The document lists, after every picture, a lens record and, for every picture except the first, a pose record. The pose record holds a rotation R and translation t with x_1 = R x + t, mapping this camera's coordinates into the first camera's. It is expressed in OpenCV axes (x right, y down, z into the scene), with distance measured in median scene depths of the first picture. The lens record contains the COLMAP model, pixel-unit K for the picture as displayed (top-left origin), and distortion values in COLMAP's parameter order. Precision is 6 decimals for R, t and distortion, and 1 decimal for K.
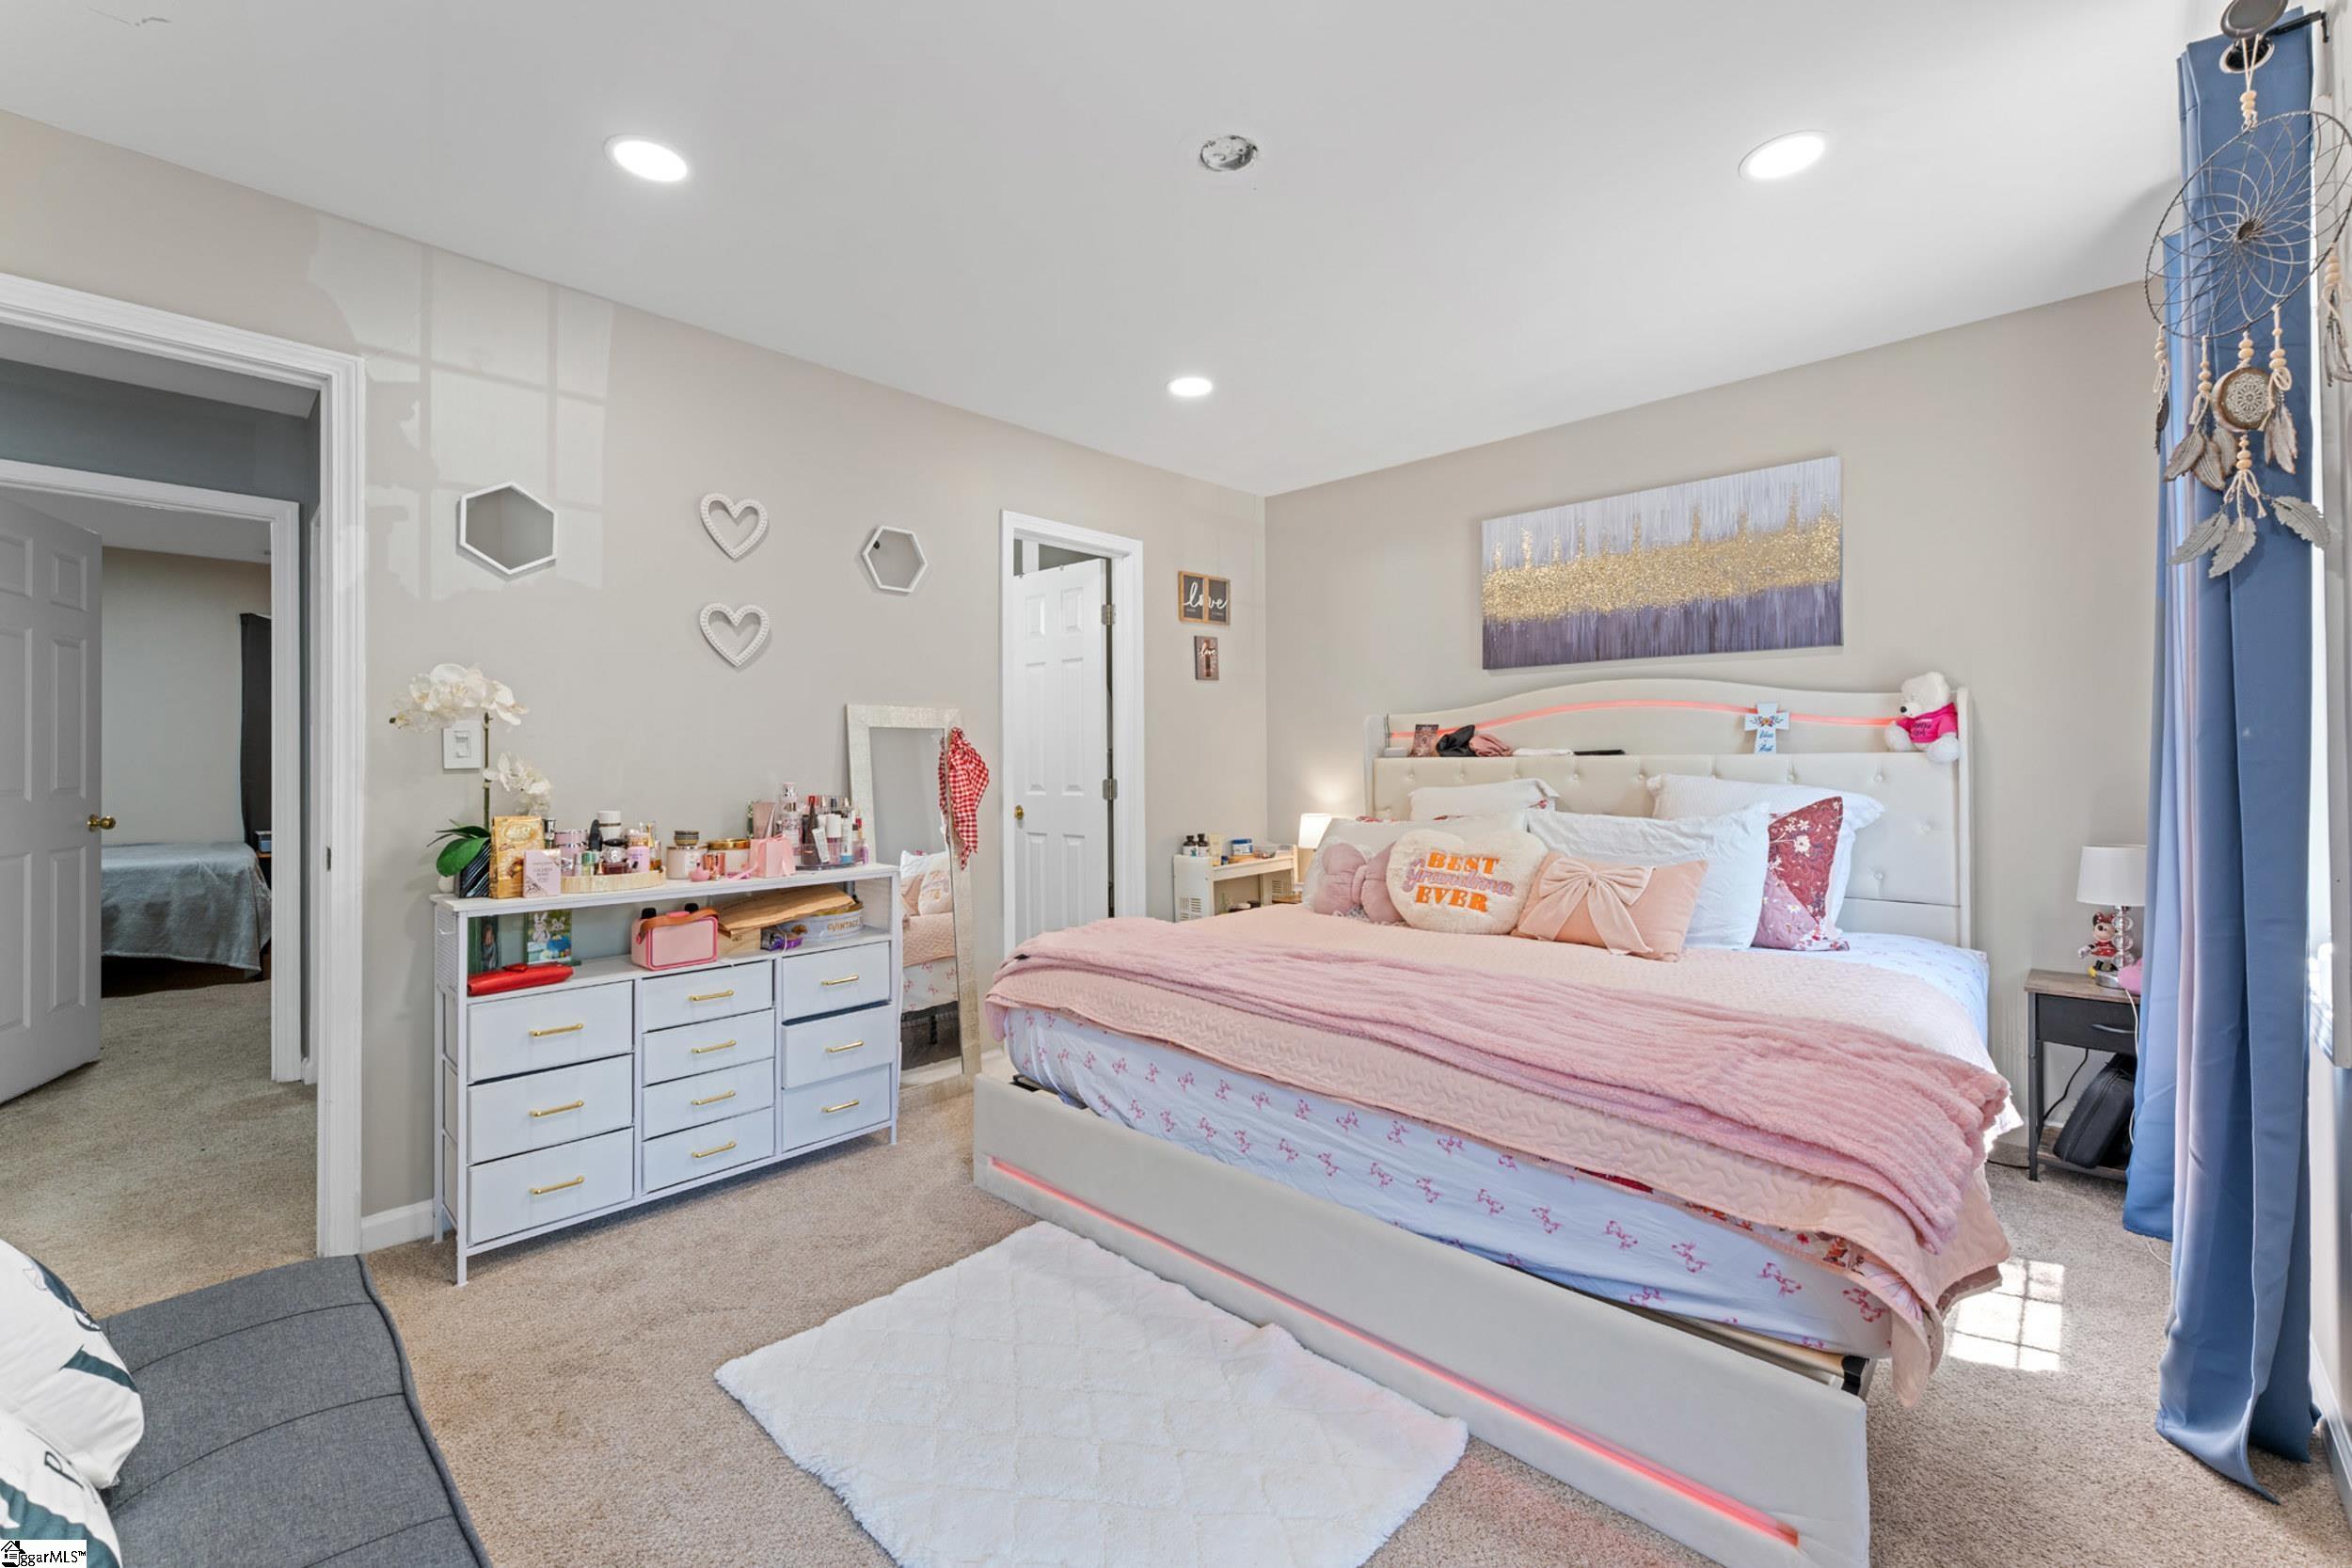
lens RADIAL K [[937.2, 0, 1166.6], [0, 937.2, 765.3], [0, 0, 1]] dist [-0.000399, -0.000140]
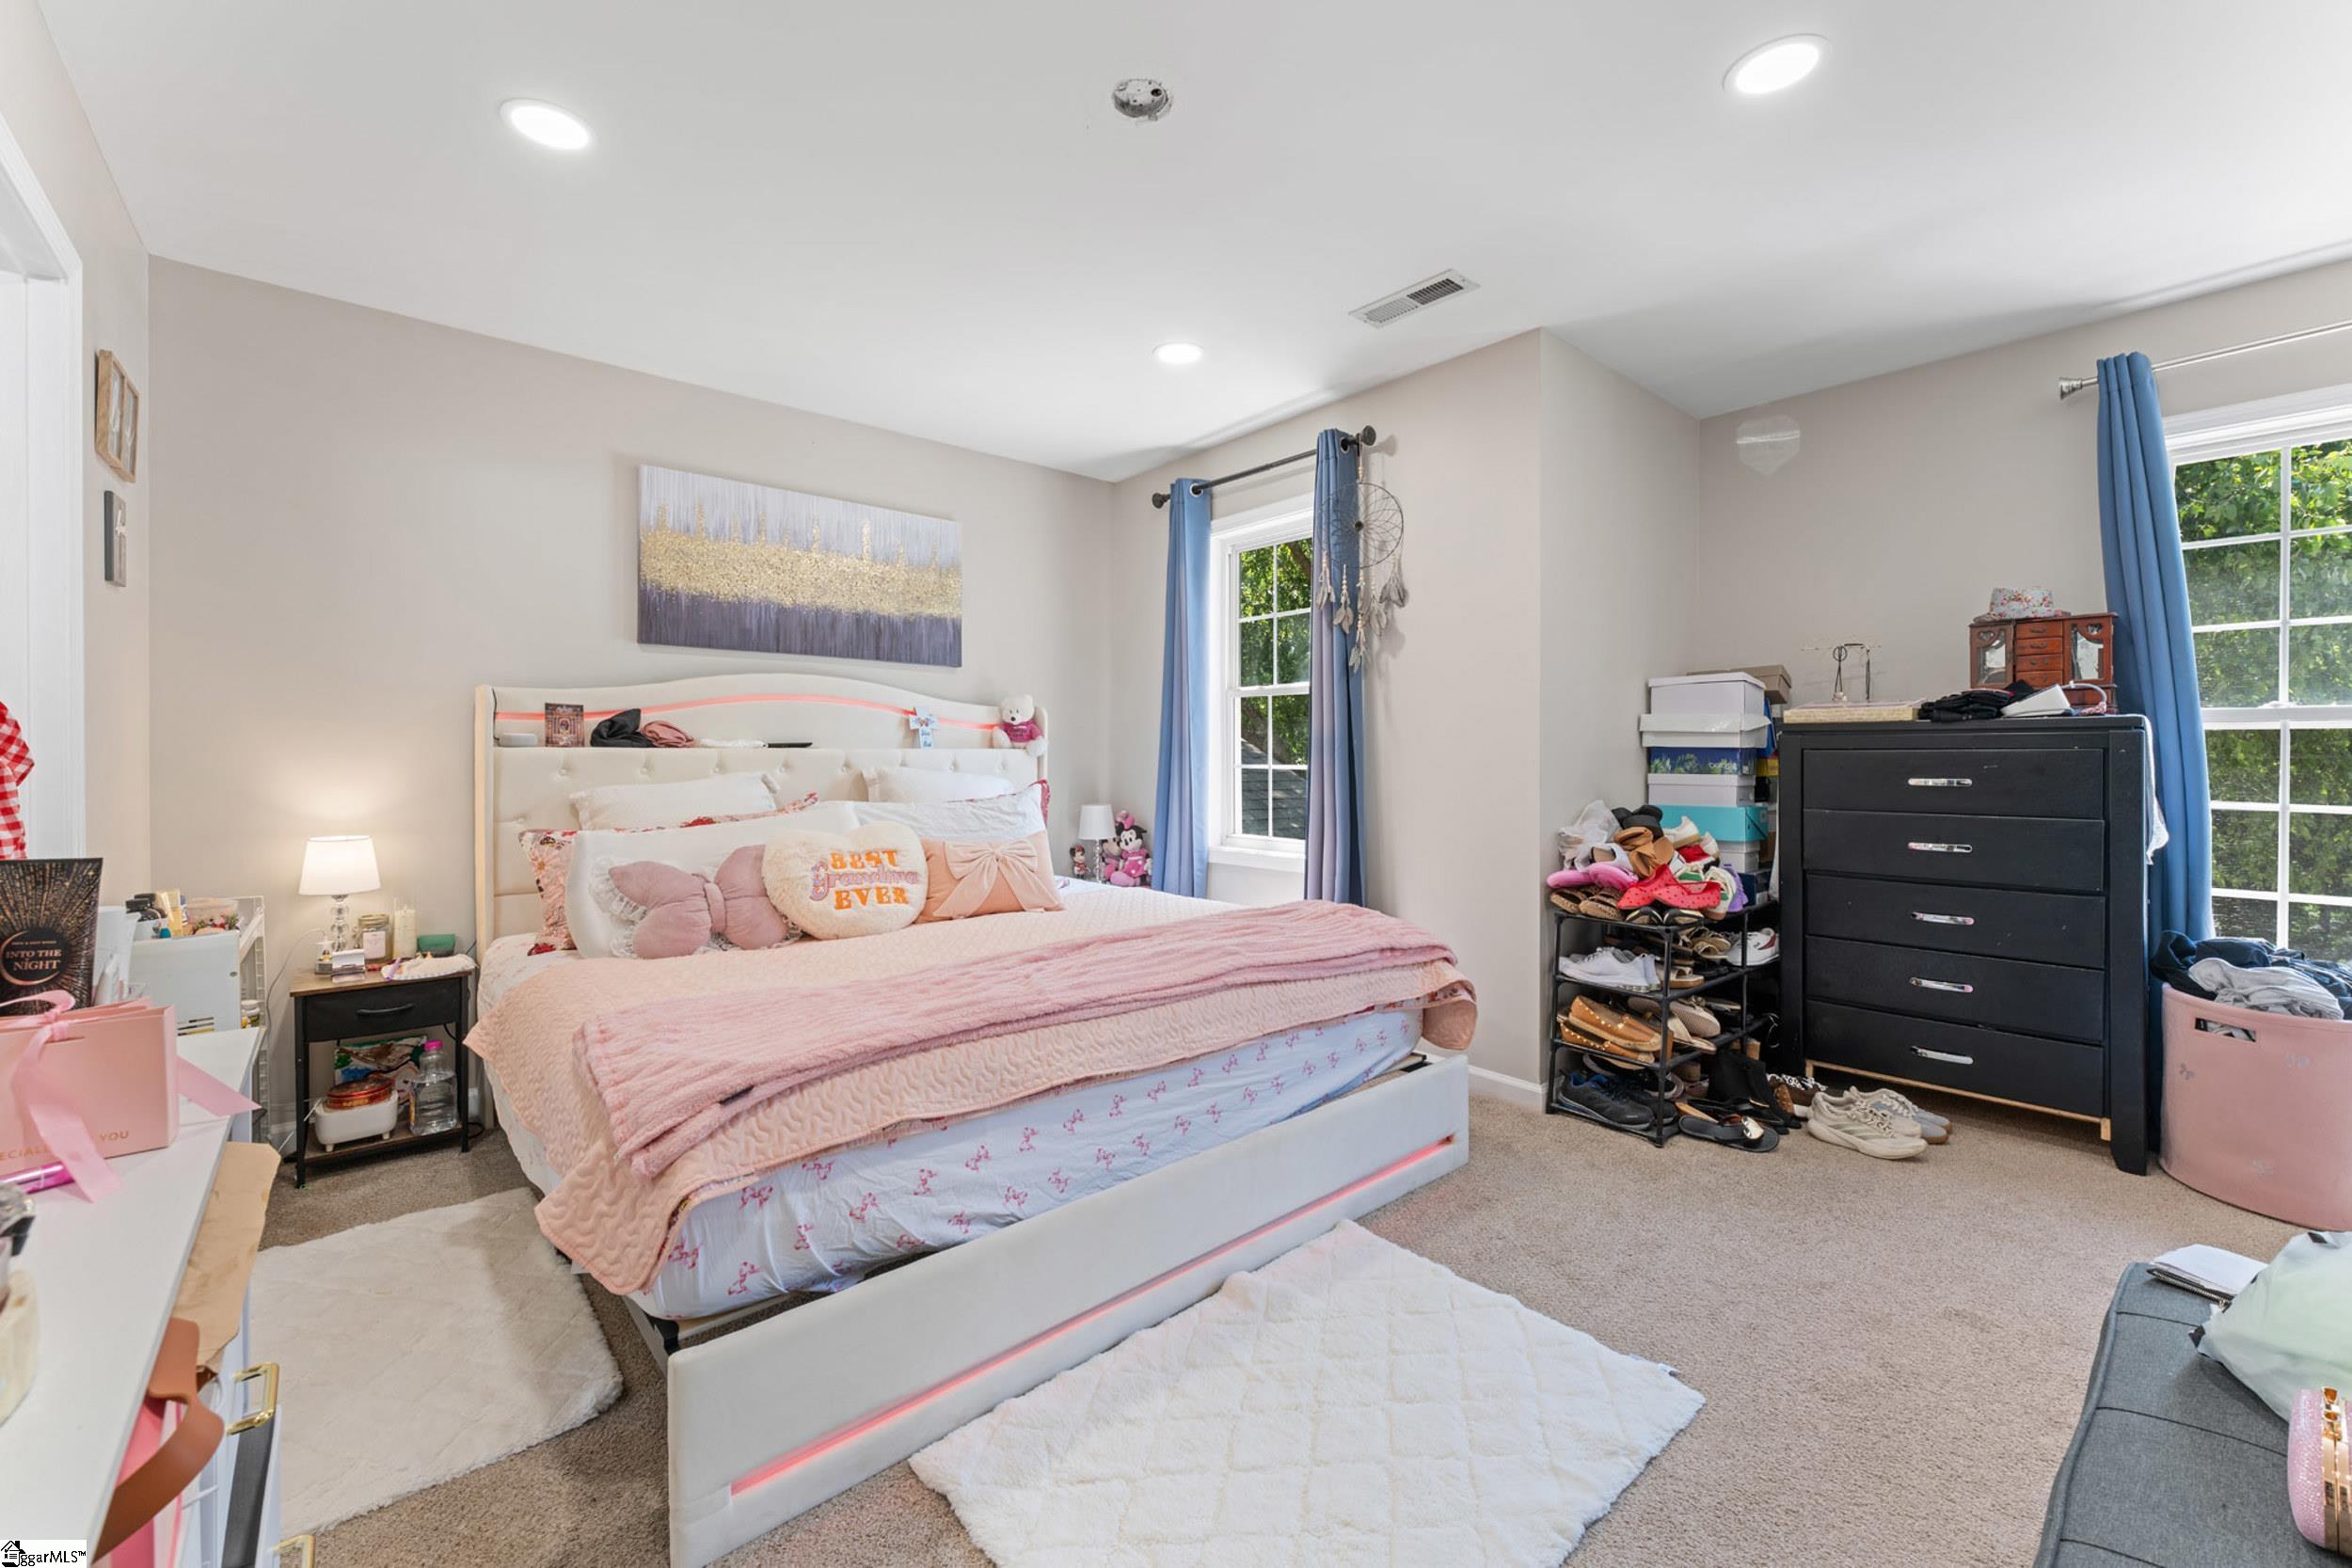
lens RADIAL K [[937.2, 0, 1168.2], [0, 937.2, 769.5], [0, 0, 1]] dist [-0.000399, -0.000140]
pose [[0.104393, -0.008503, 0.994500, -0.581765], [0.003593, 0.999960, 0.008172, 0.006656], [-0.994530, 0.002720, 0.104420, 0.587022]]
